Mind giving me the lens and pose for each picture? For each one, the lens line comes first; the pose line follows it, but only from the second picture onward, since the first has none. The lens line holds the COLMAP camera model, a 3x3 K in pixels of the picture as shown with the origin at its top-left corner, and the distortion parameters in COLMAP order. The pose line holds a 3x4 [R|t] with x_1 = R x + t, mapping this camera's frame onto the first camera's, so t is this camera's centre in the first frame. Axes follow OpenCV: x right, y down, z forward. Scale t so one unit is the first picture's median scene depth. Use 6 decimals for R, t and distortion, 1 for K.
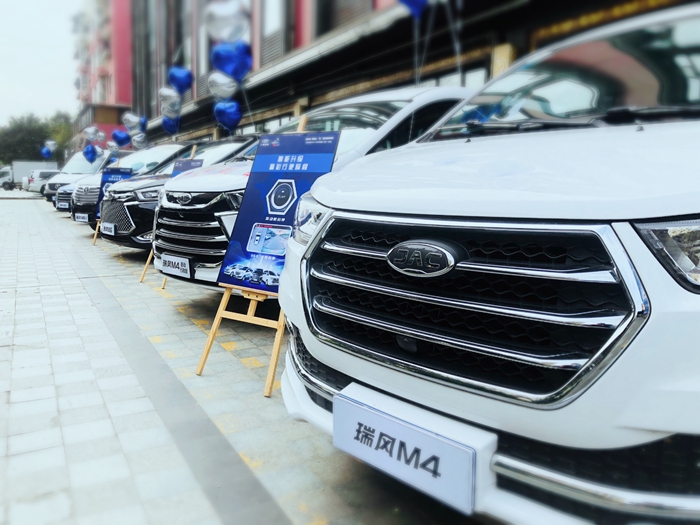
lens RADIAL K [[542.4, 0, 350.0], [0, 542.4, 262.5], [0, 0, 1]] dist [0.166896, -0.302596]
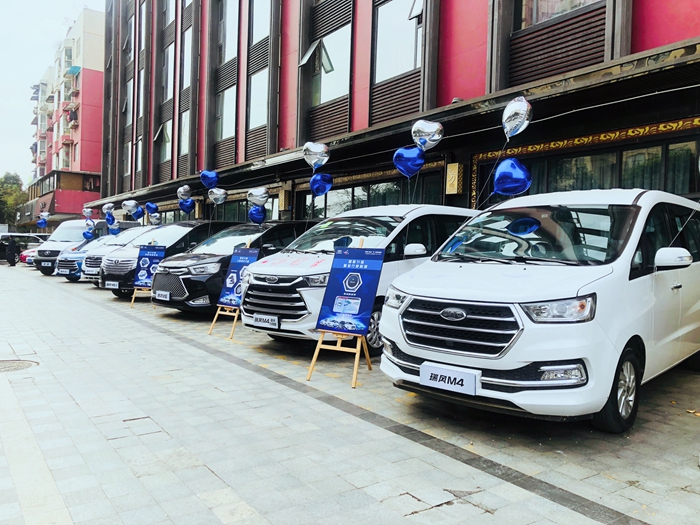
lens RADIAL K [[542.4, 0, 350.0], [0, 542.4, 262.5], [0, 0, 1]] dist [0.166896, -0.302596]
pose [[0.994761, 0.007701, 0.101938, -0.324967], [0.003638, 0.993860, -0.110583, 0.017538], [-0.102163, 0.110375, 0.988625, -0.843551]]
